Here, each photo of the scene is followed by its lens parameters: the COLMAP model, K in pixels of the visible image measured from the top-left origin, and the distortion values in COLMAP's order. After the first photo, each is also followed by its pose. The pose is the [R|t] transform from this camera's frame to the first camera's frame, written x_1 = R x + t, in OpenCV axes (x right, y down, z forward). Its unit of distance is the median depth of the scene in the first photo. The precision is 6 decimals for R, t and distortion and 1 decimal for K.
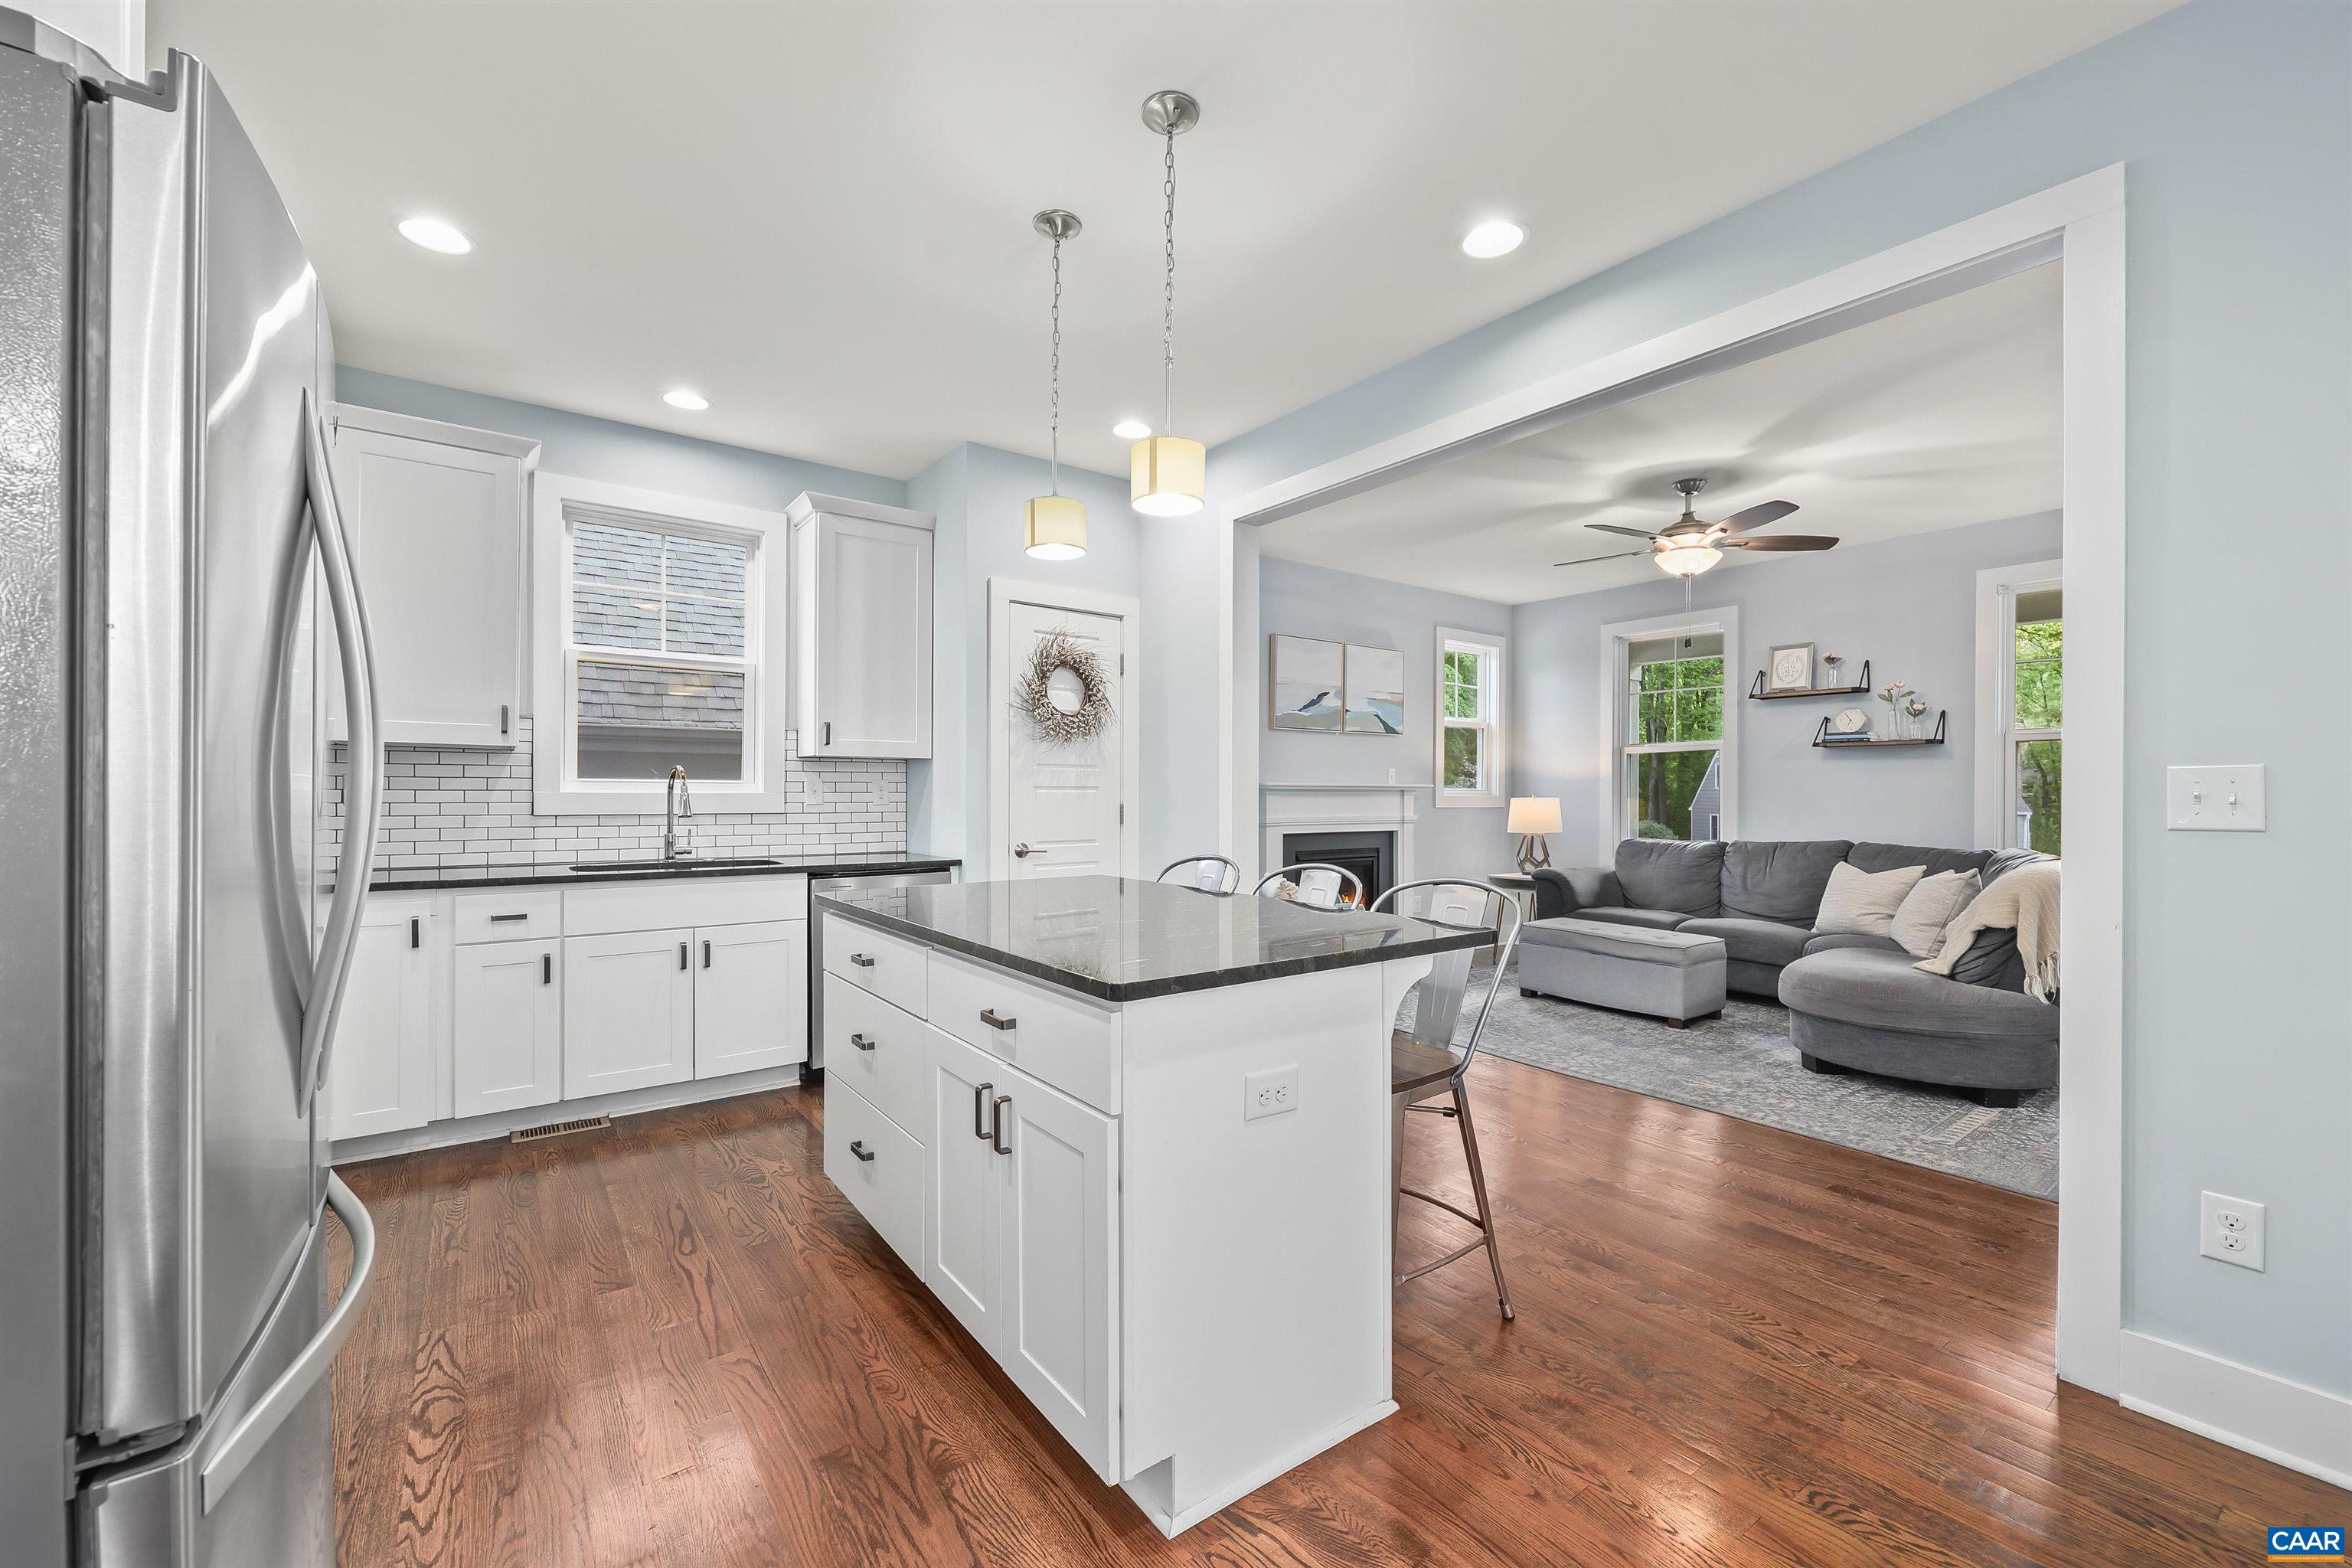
lens RADIAL K [[968.3, 0, 1189.6], [0, 968.3, 791.1], [0, 0, 1]] dist [0.007129, -0.000127]
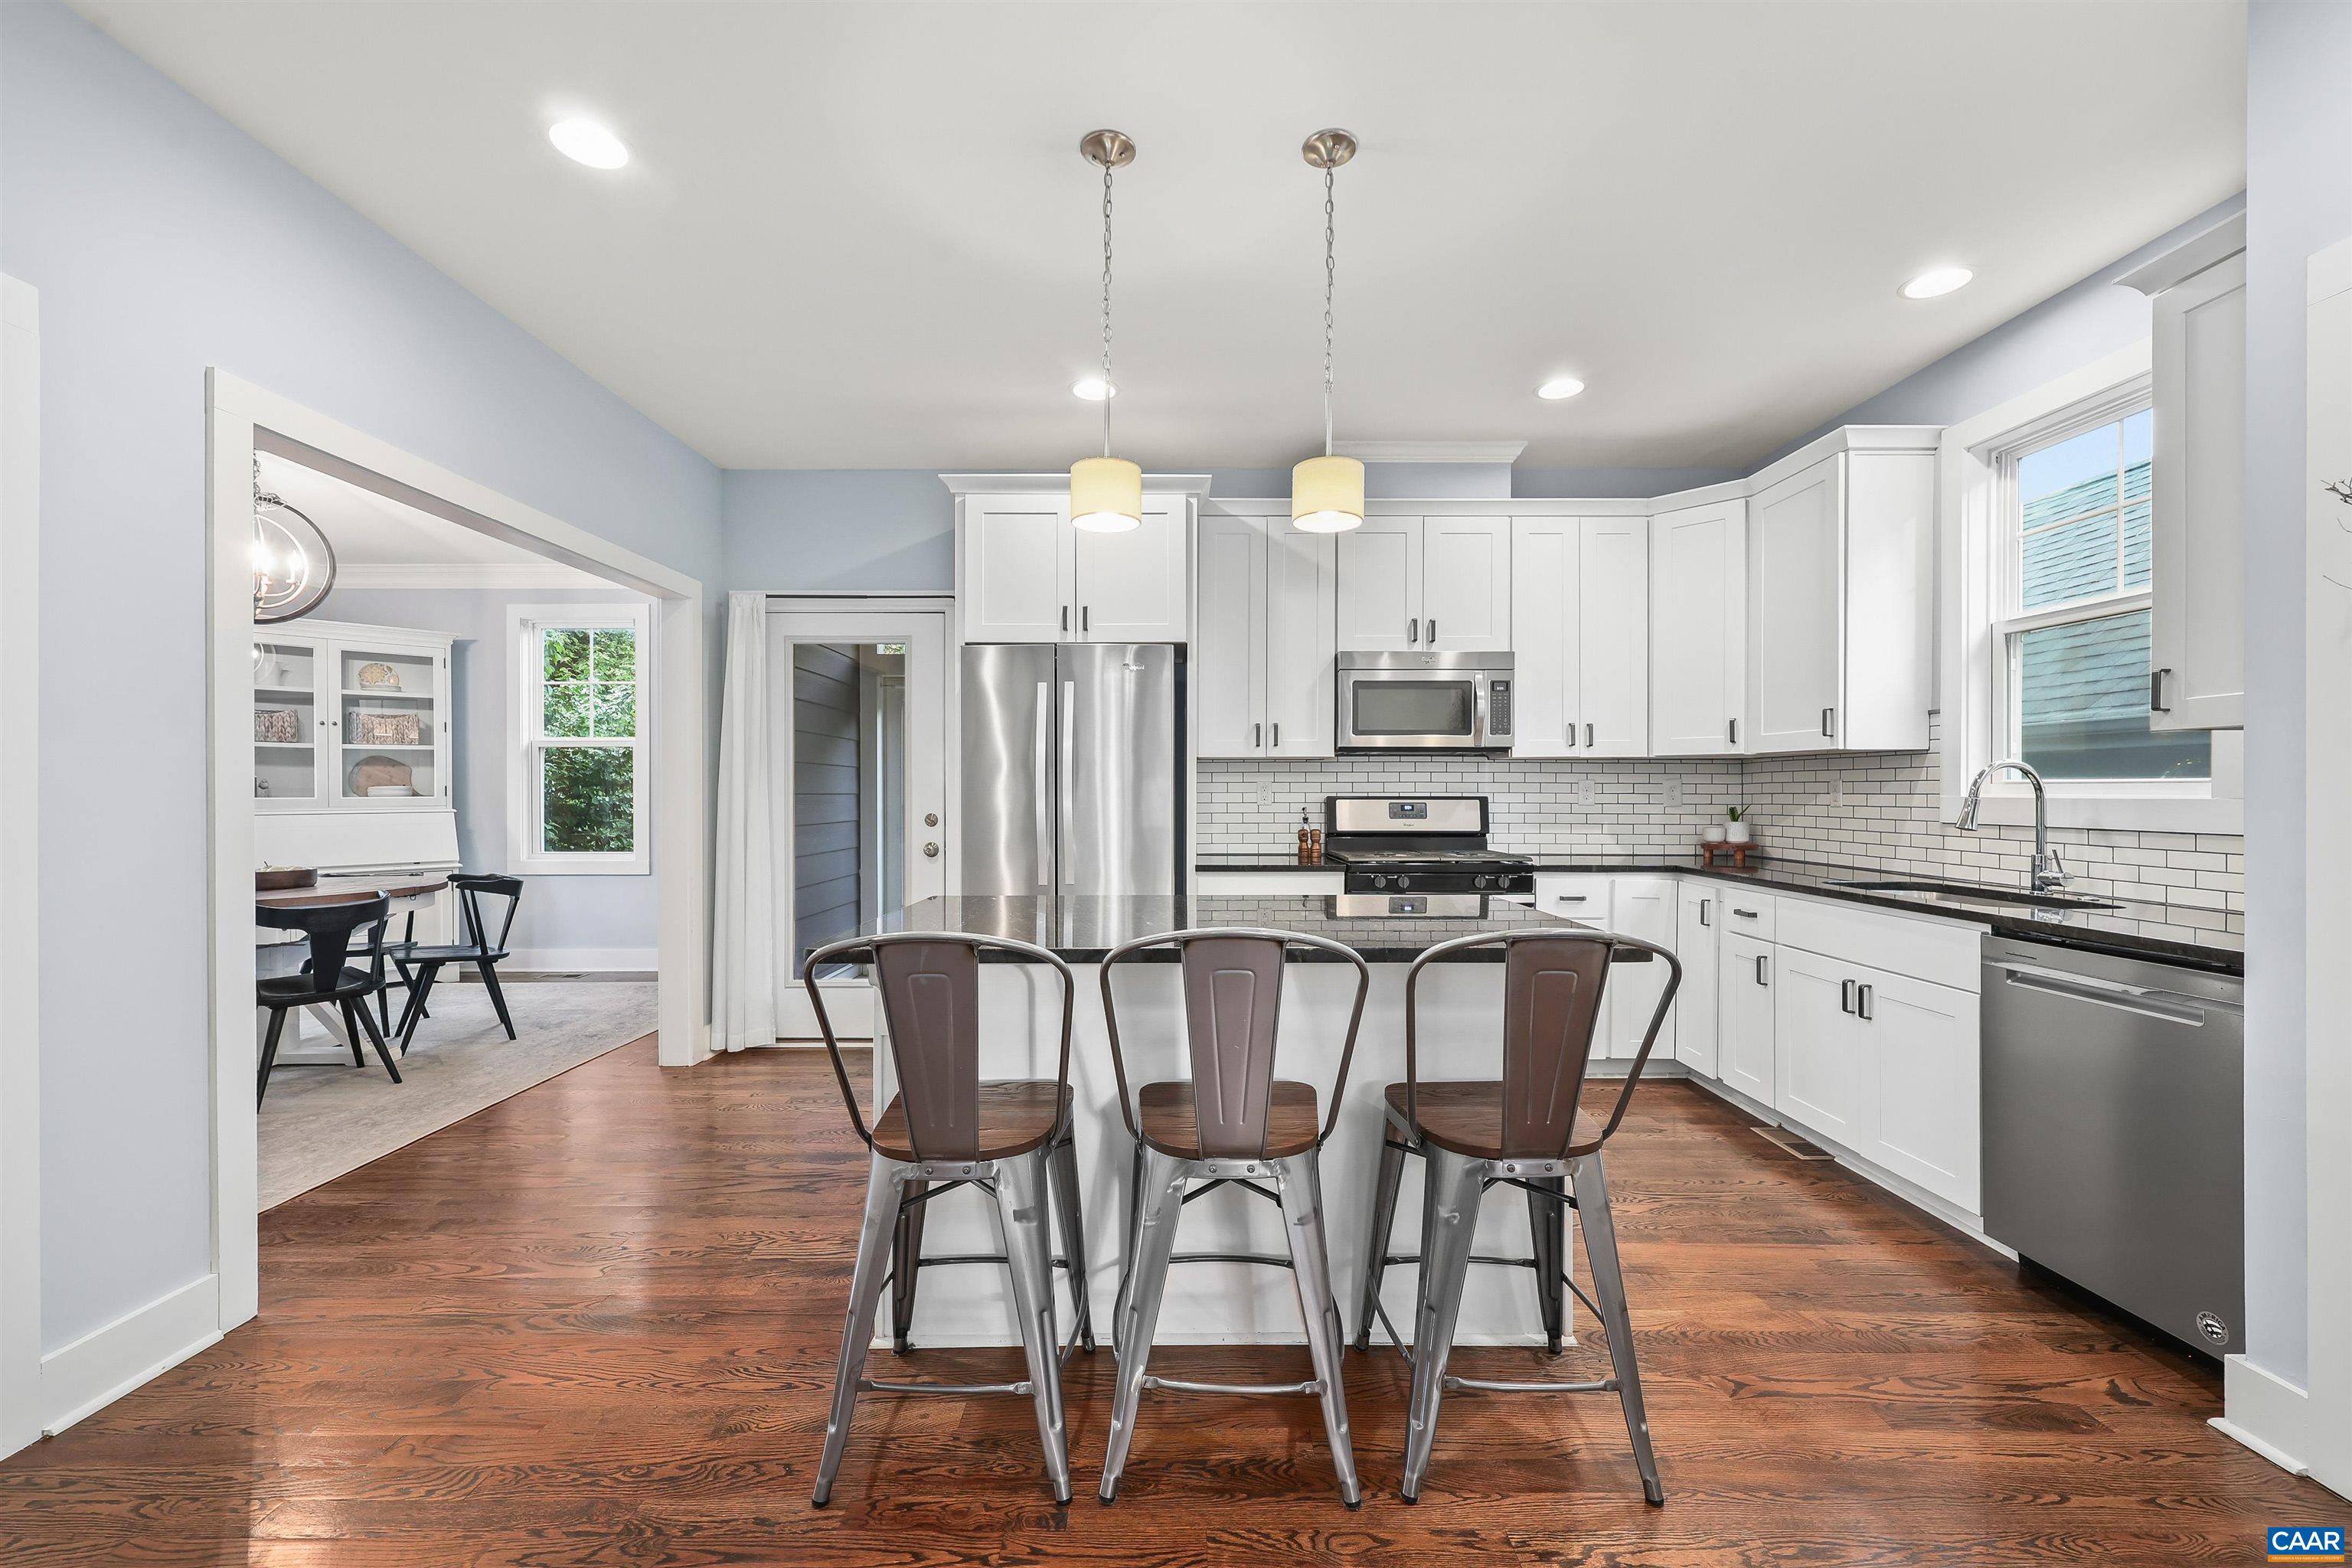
lens RADIAL K [[968.3, 0, 1181.0], [0, 968.3, 797.0], [0, 0, 1]] dist [0.007129, -0.000127]
pose [[-0.606721, 0.000690, -0.794914, 0.453663], [-0.000277, 0.999999, 0.001080, 0.000915], [0.794915, 0.000876, -0.606721, 1.005410]]
